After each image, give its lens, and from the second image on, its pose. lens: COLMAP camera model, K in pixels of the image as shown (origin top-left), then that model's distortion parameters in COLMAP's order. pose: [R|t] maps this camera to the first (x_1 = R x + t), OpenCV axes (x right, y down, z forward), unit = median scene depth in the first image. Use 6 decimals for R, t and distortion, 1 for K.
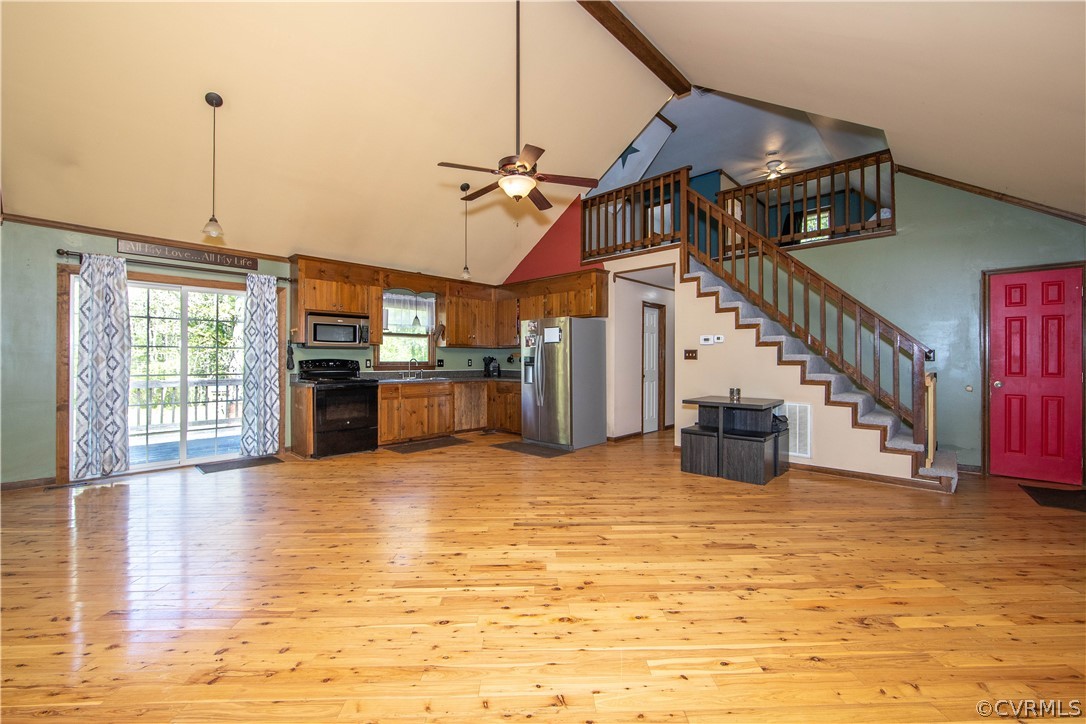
lens RADIAL K [[442.0, 0, 546.5], [0, 442.0, 355.2], [0, 0, 1]] dist [-0.015399, 0.000130]
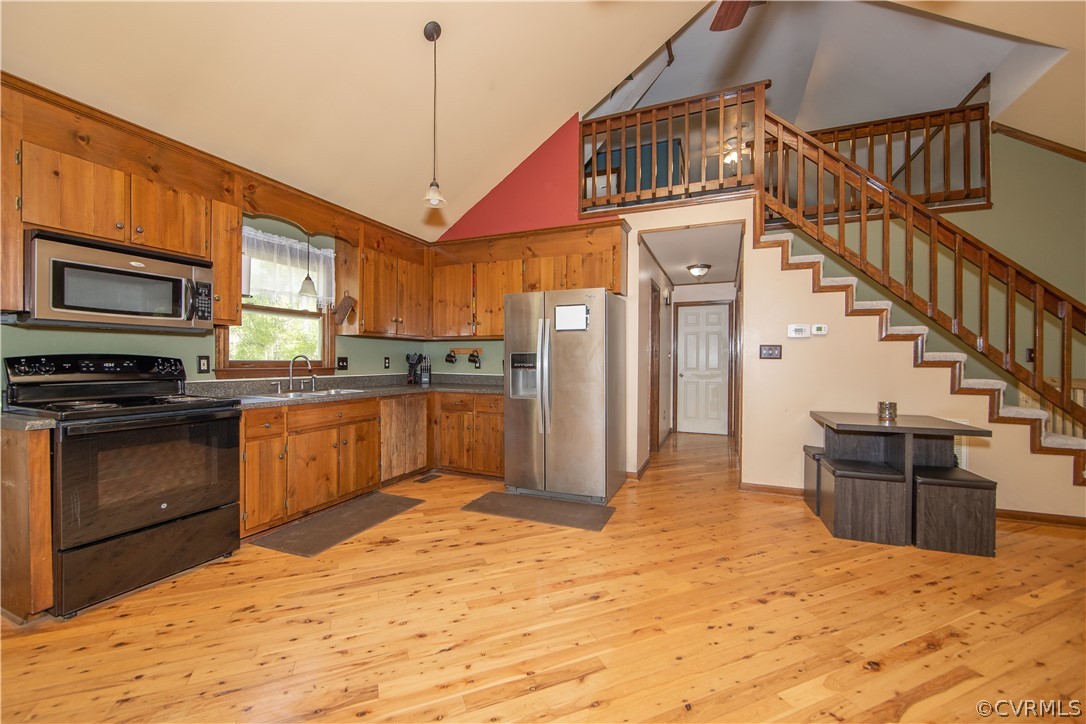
lens RADIAL K [[431.7, 0, 539.3], [0, 431.7, 360.2], [0, 0, 1]] dist [-0.011628, 0.000416]
pose [[0.938072, 0.003518, 0.346423, -0.245126], [-0.007737, 0.999912, 0.010796, 0.007161], [-0.346354, -0.012808, 0.938016, 0.475460]]
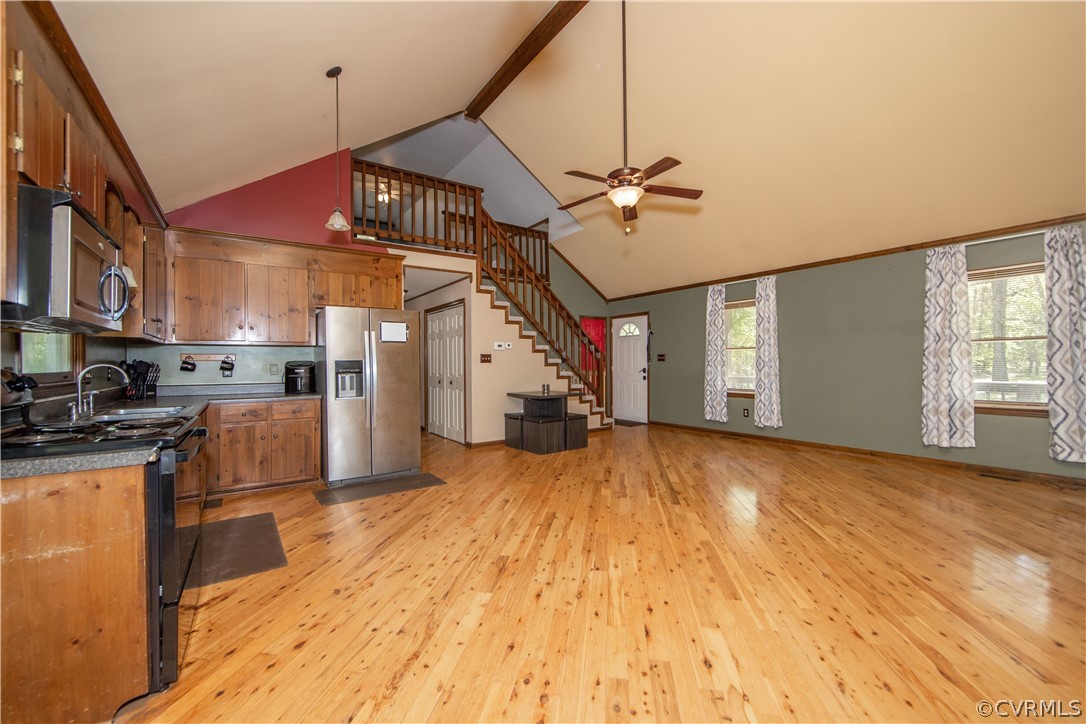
lens RADIAL K [[431.7, 0, 539.3], [0, 431.7, 360.2], [0, 0, 1]] dist [-0.011628, 0.000416]
pose [[0.206542, 0.002721, 0.978434, -0.697986], [-0.001088, 0.999996, -0.002551, 0.005416], [-0.978437, -0.000537, 0.206544, 0.624220]]
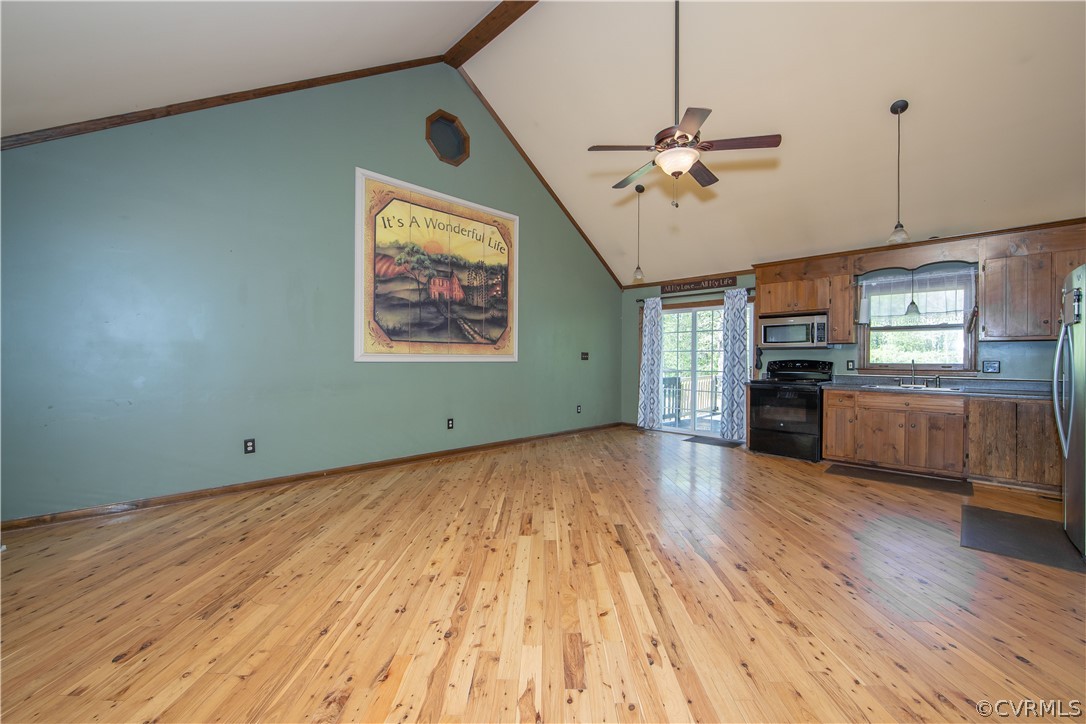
lens RADIAL K [[431.7, 0, 539.3], [0, 431.7, 360.2], [0, 0, 1]] dist [-0.011628, 0.000416]
pose [[-0.043413, 0.000465, -0.999057, 0.504432], [0.003962, 0.999992, 0.000294, 0.007121], [0.999049, -0.003946, -0.043414, 0.482122]]
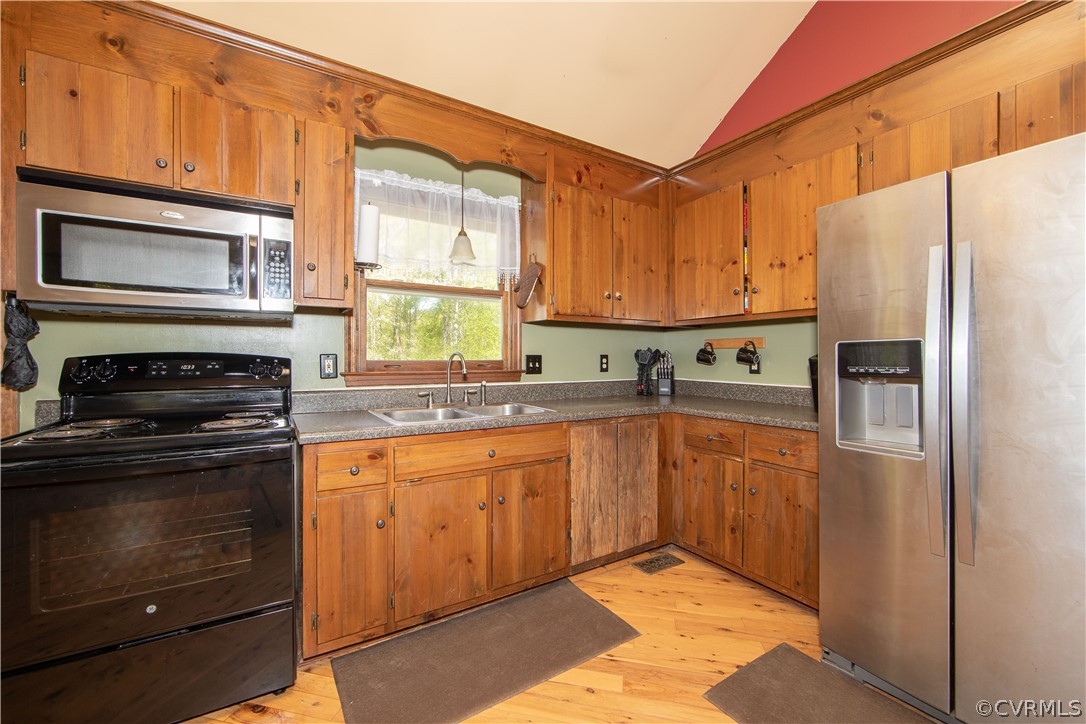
lens RADIAL K [[431.7, 0, 539.3], [0, 431.7, 360.2], [0, 0, 1]] dist [-0.011628, 0.000416]
pose [[0.966023, 0.000323, -0.258455, -0.171377], [0.003279, 0.999903, 0.013507, 0.011461], [0.258434, -0.013896, 0.965929, 0.793033]]
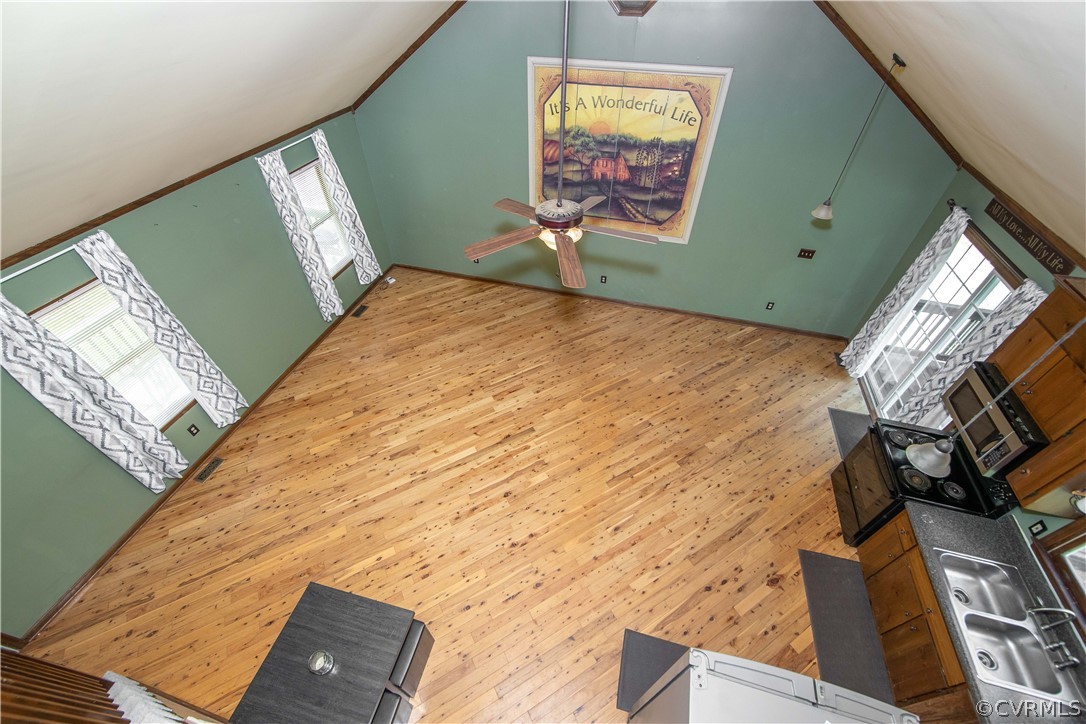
lens RADIAL K [[426.1, 0, 540.5], [0, 426.1, 359.5], [0, 0, 1]] dist [-0.011102, 0.000243]
pose [[-0.885177, 0.318444, -0.339197, 0.195465], [-0.000468, 0.728449, 0.685100, -0.480069], [0.465254, 0.606594, -0.644657, 1.035401]]
